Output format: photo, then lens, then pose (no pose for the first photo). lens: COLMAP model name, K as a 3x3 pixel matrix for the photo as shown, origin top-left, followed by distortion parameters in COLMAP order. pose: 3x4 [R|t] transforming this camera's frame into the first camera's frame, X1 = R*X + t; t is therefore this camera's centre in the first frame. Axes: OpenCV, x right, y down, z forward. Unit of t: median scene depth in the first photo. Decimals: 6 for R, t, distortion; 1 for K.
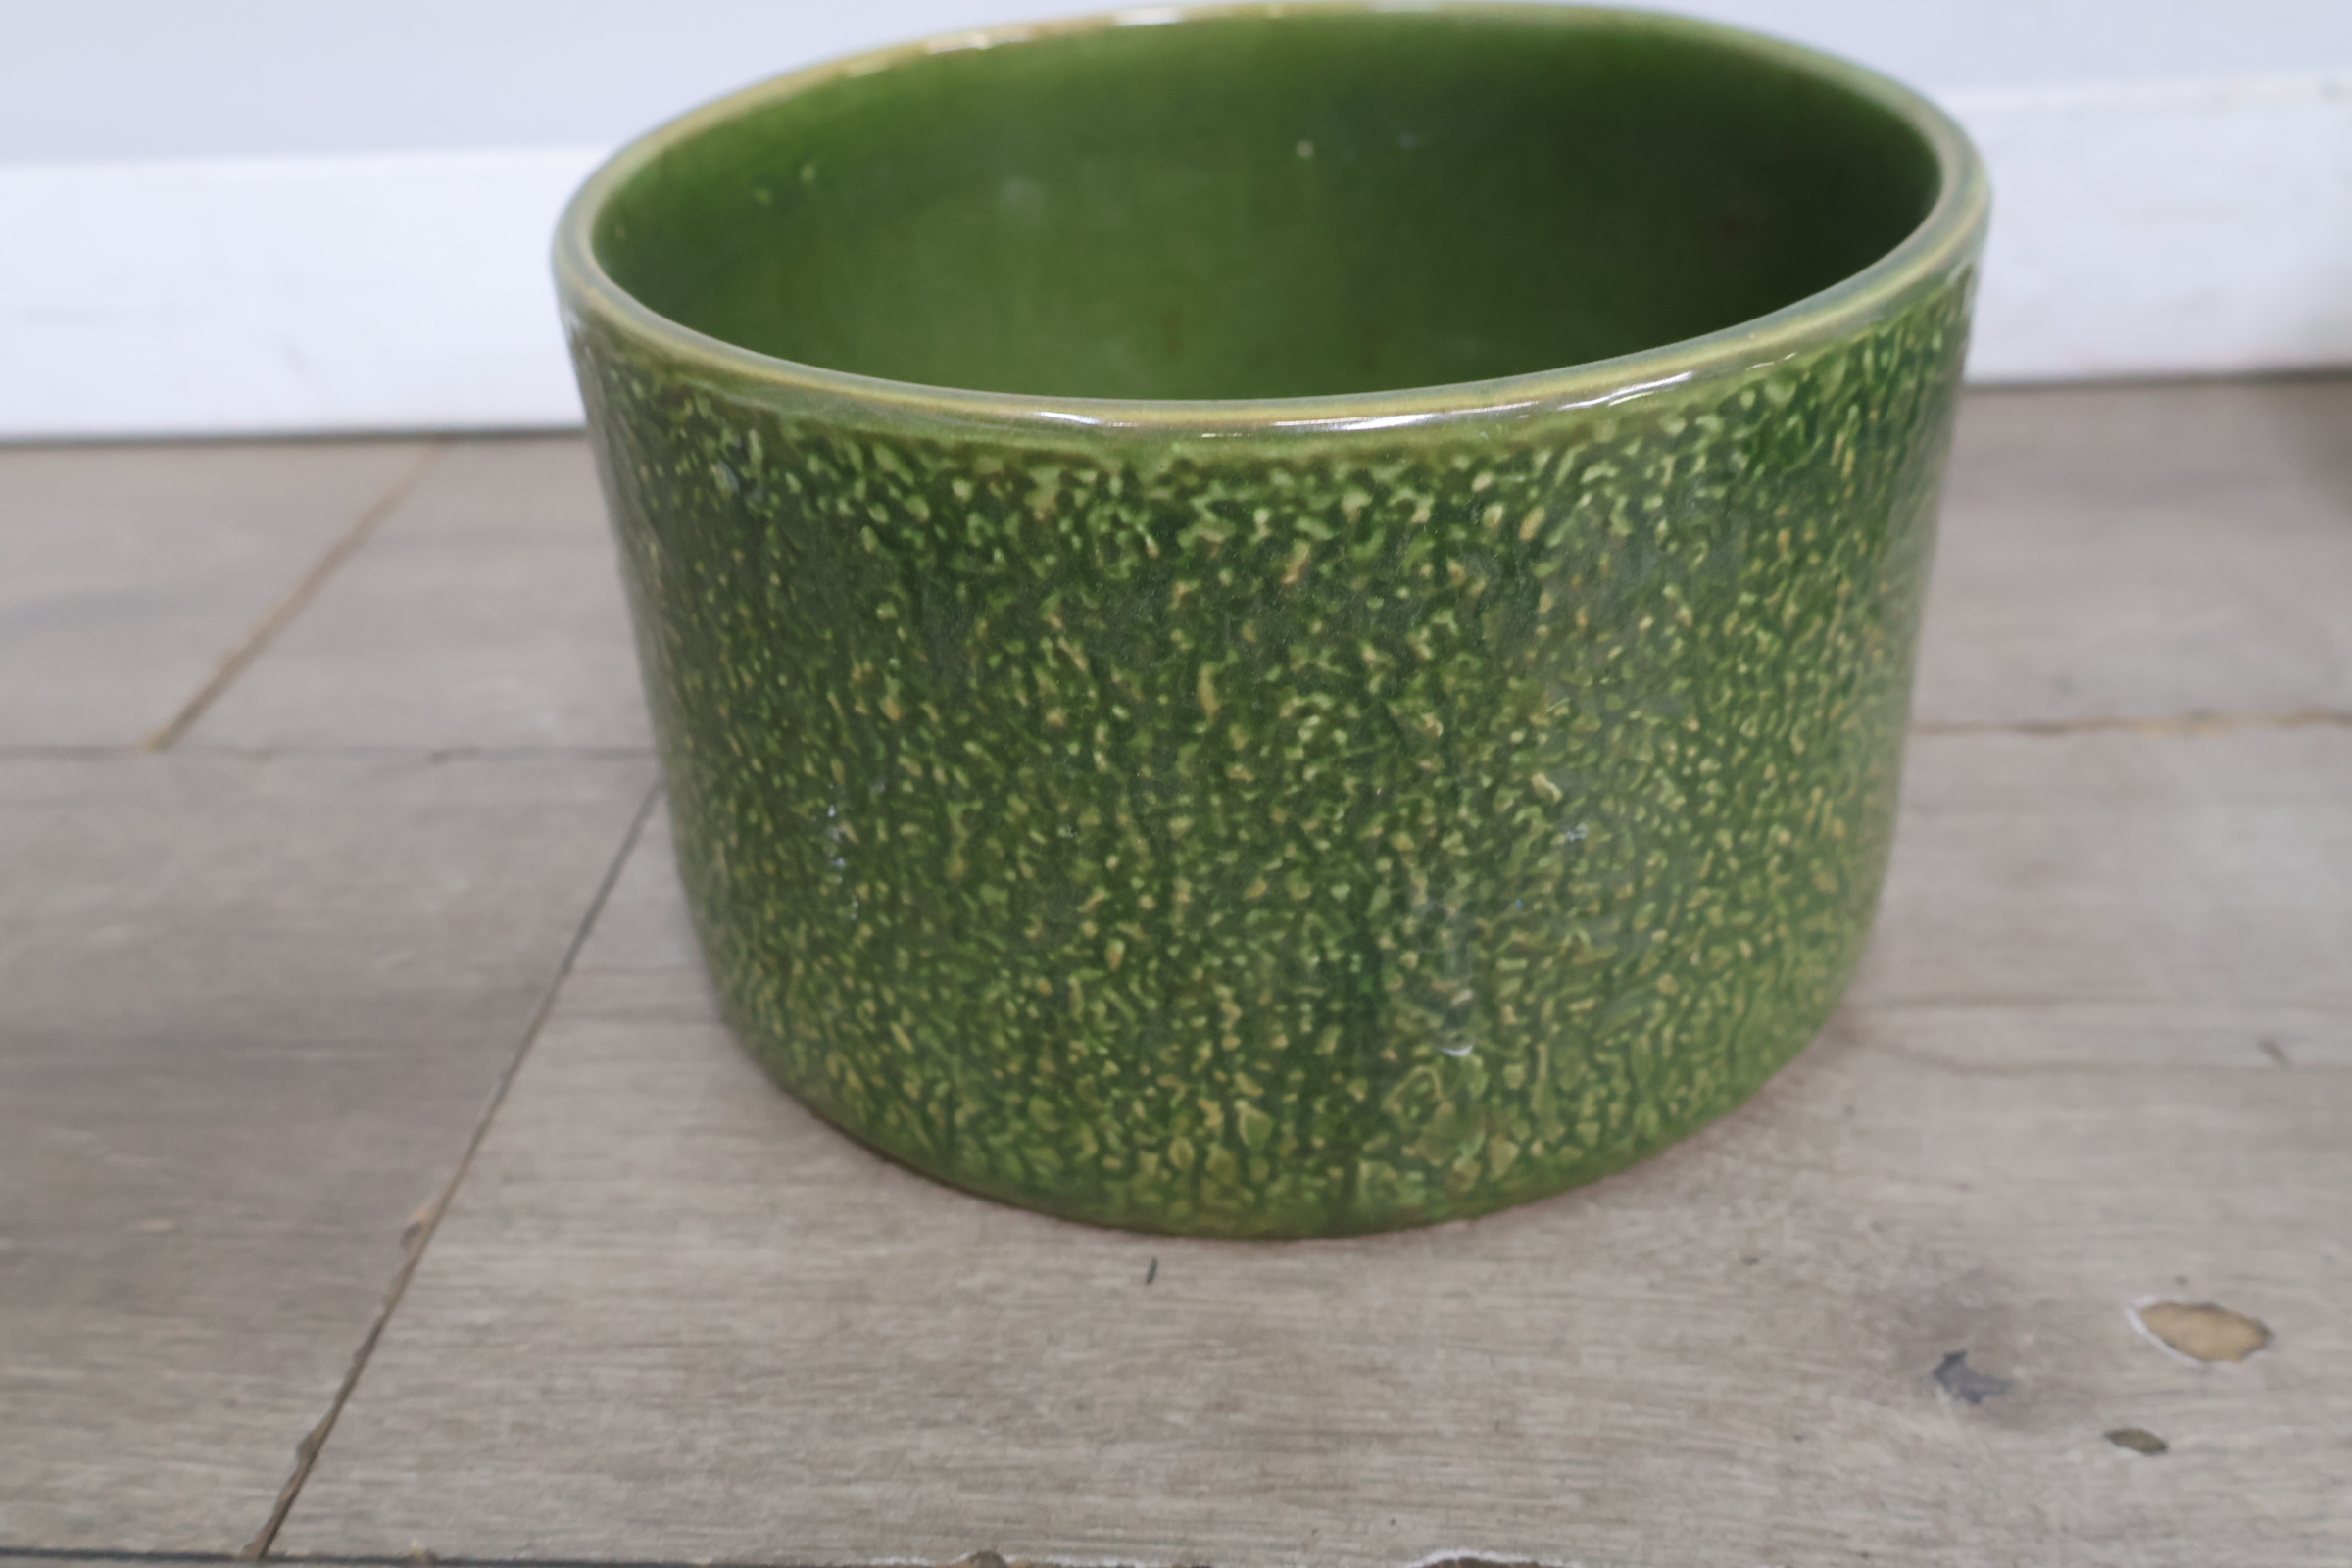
lens RADIAL K [[2211.6, 0, 1169.5], [0, 2211.6, 776.7], [0, 0, 1]] dist [0.010522, 0.000000]
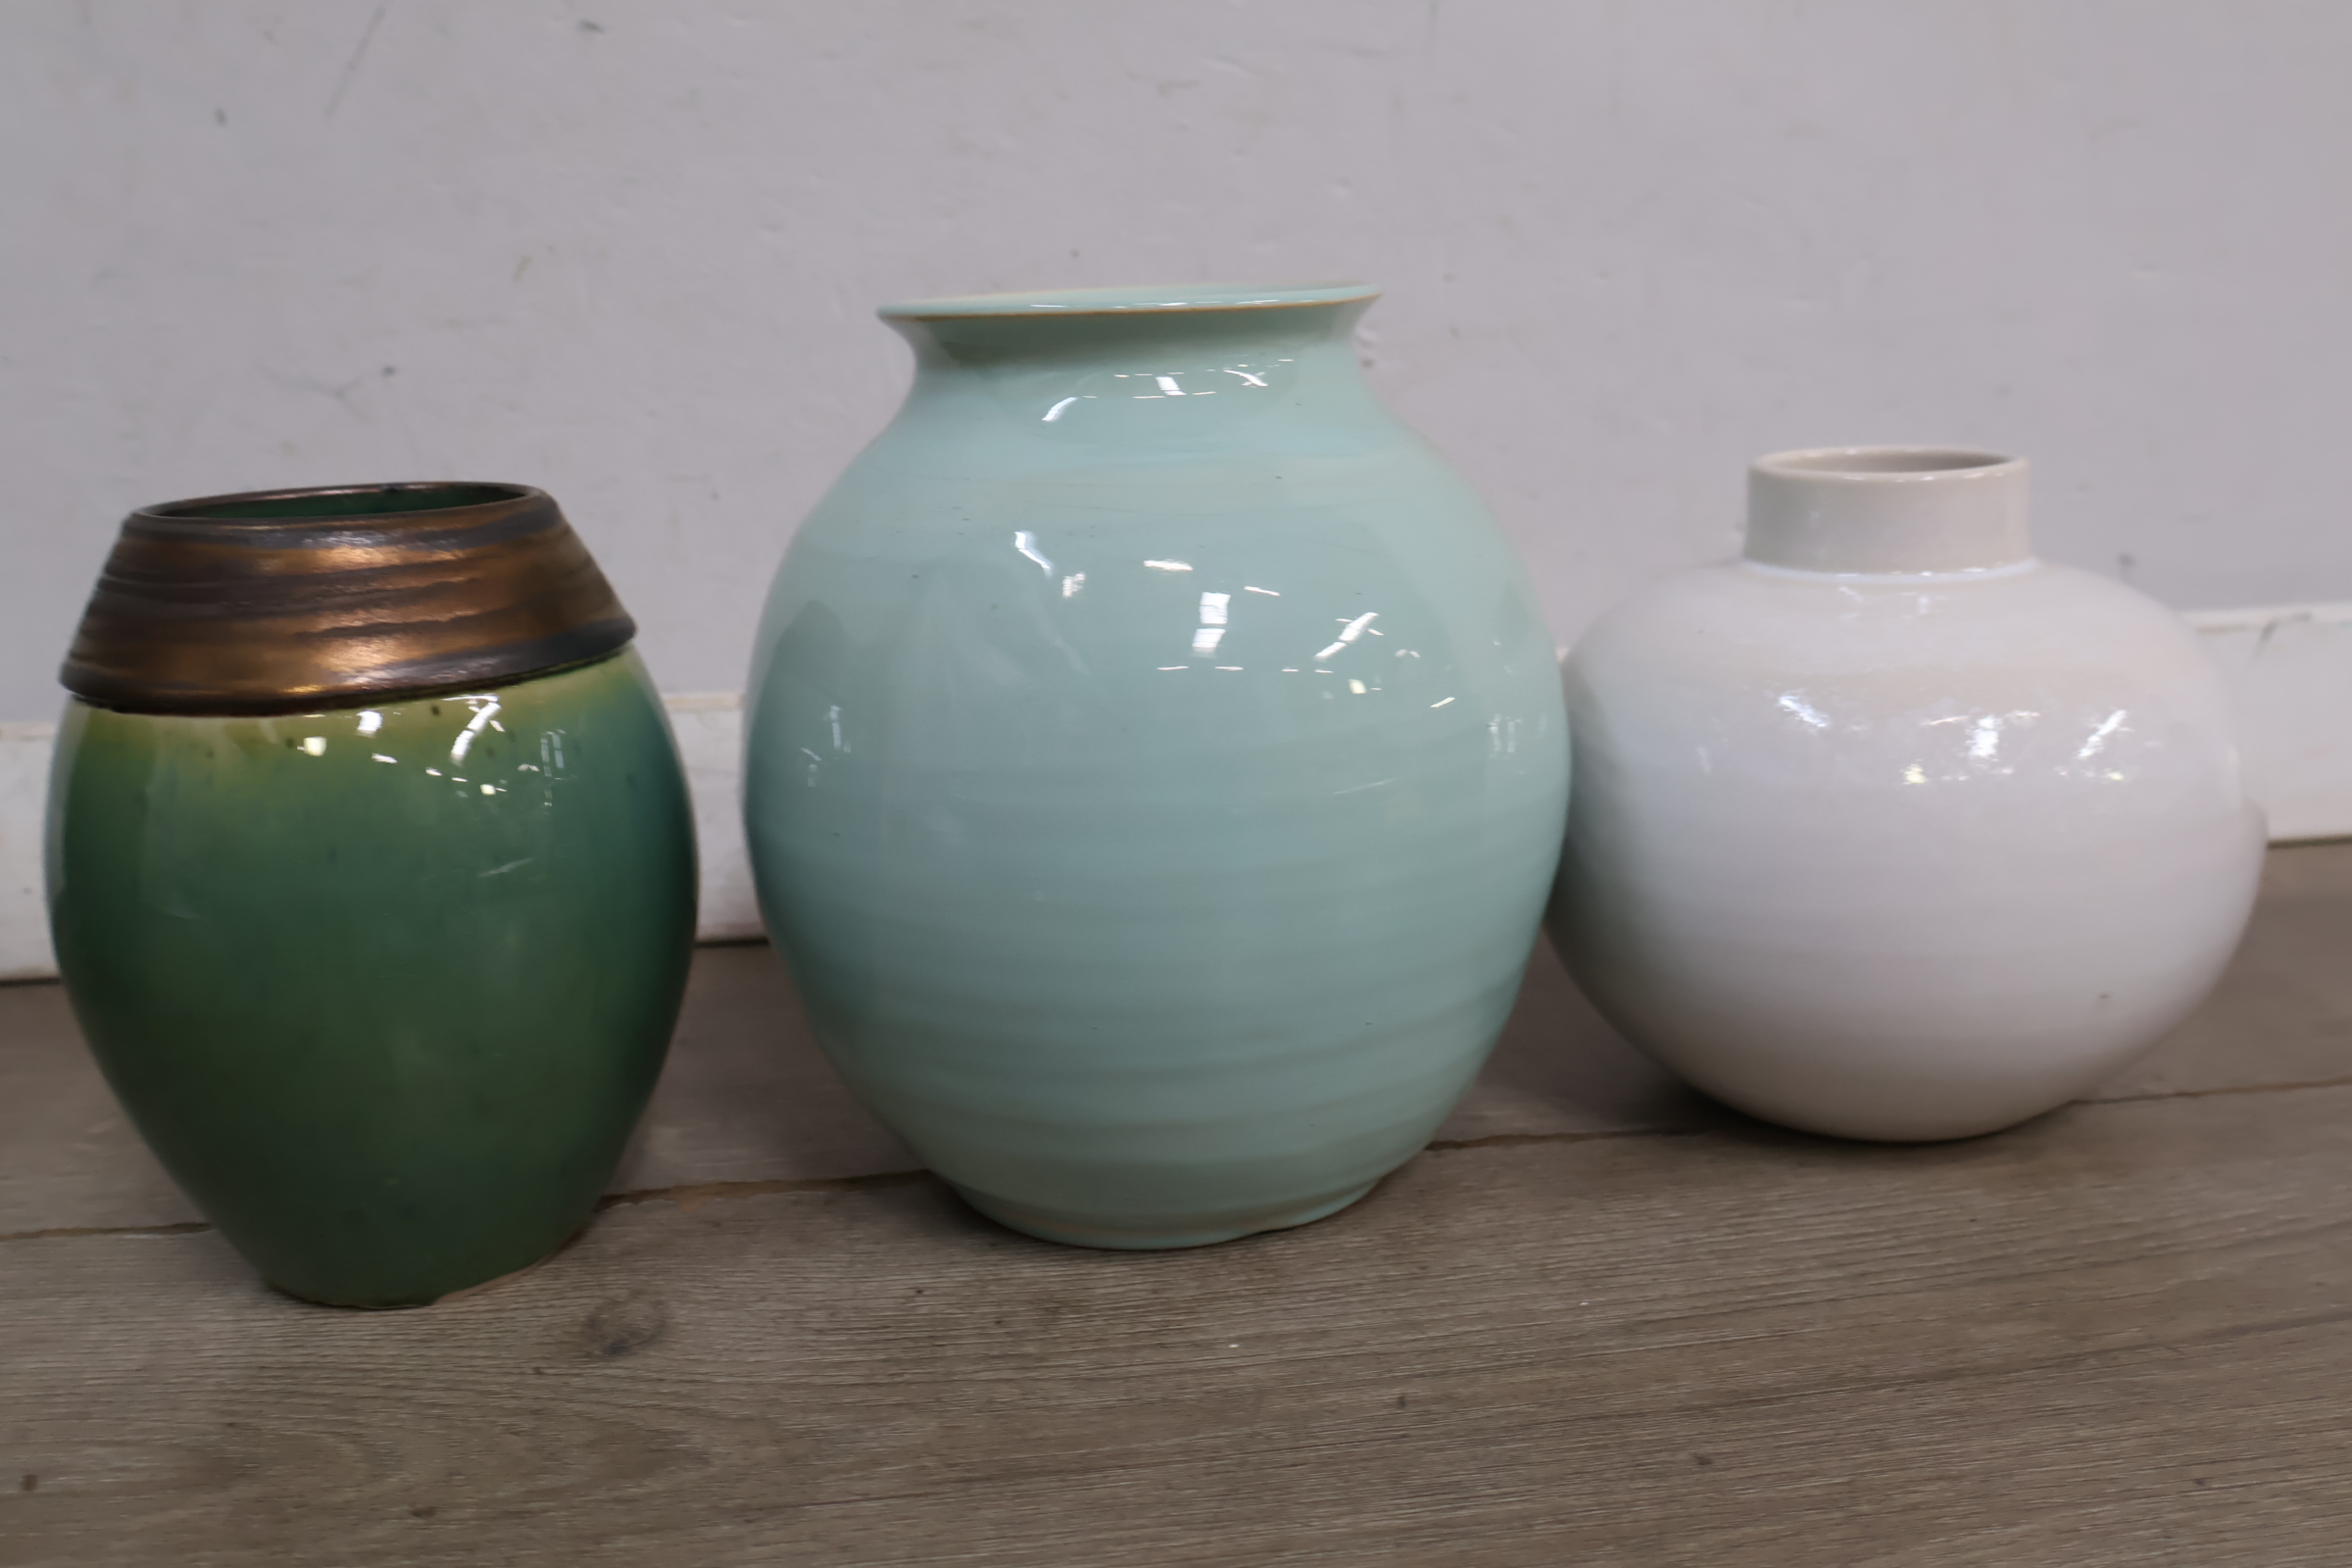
lens RADIAL K [[2211.6, 0, 1173.6], [0, 2211.6, 777.9], [0, 0, 1]] dist [0.010522, 0.000000]
pose [[0.988280, -0.004780, 0.152580, 1.026810], [0.051883, 0.950529, -0.306274, 0.183230], [-0.143567, 0.310600, 0.939636, -0.223866]]
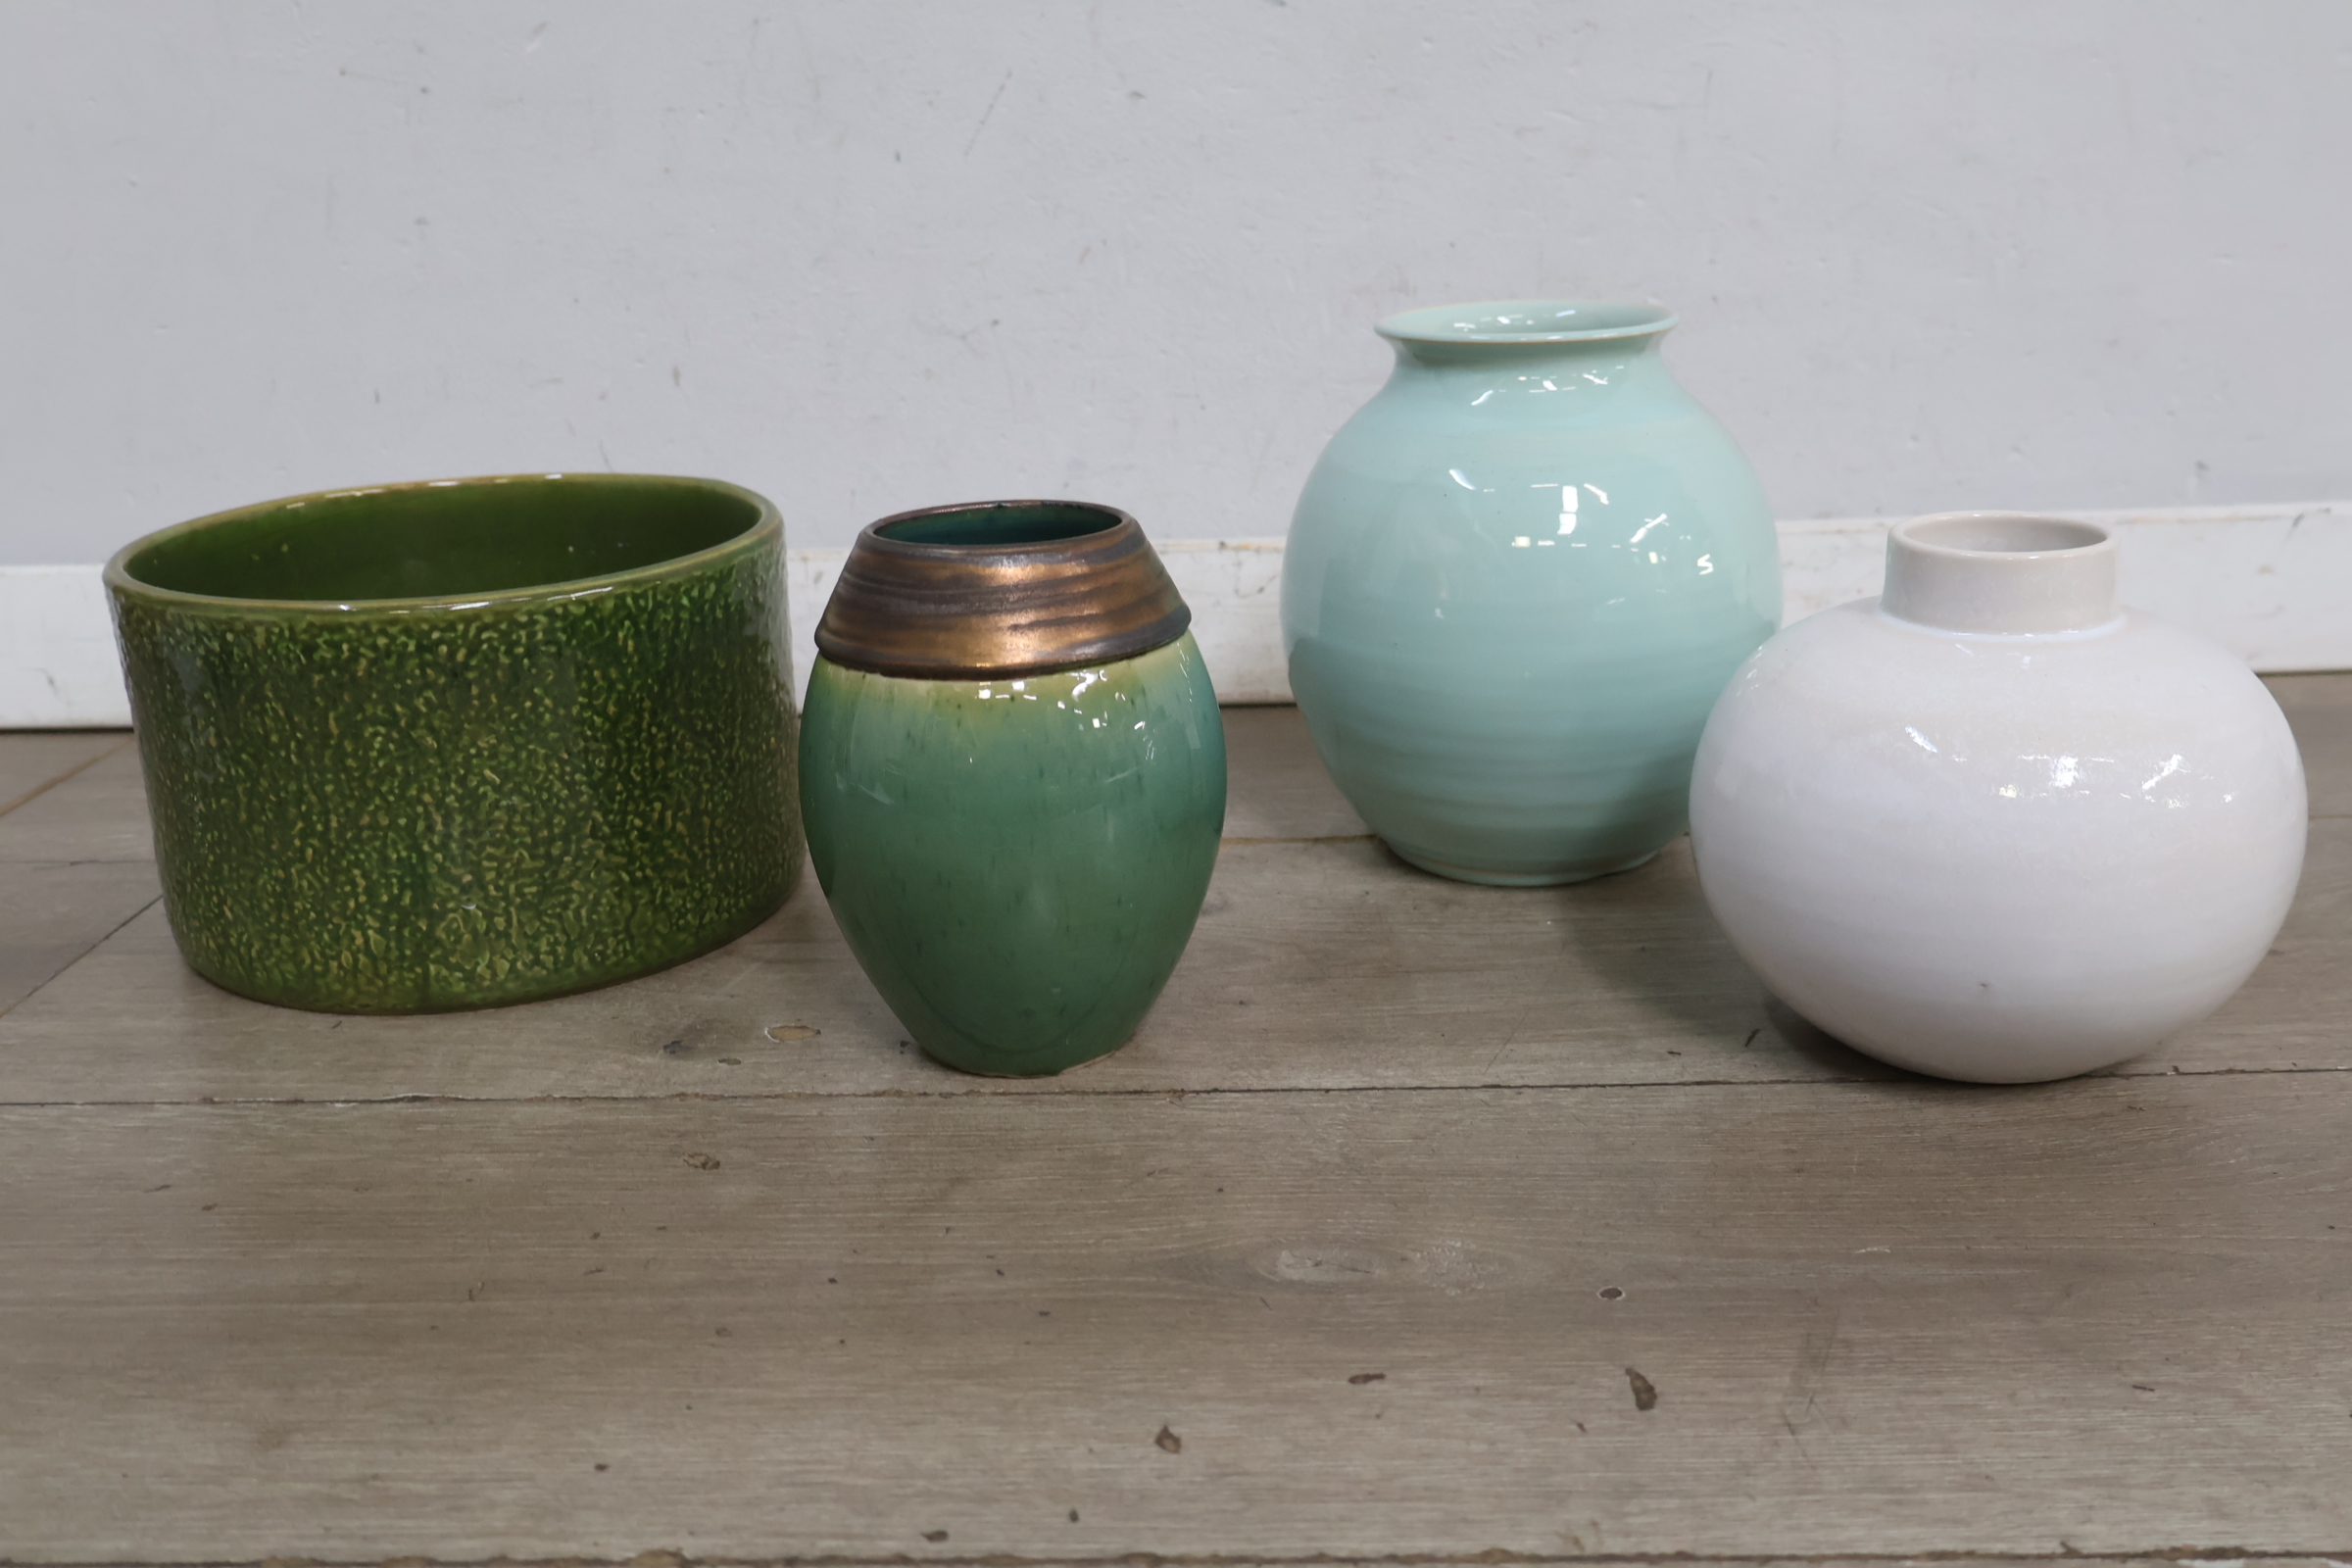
lens RADIAL K [[2211.6, 0, 1169.3], [0, 2211.6, 787.3], [0, 0, 1]] dist [0.010522, 0.000000]
pose [[0.999280, 0.018447, 0.033143, 0.768119], [-0.010388, 0.973462, -0.228615, 0.515467], [-0.036480, 0.228106, 0.972953, -1.230128]]
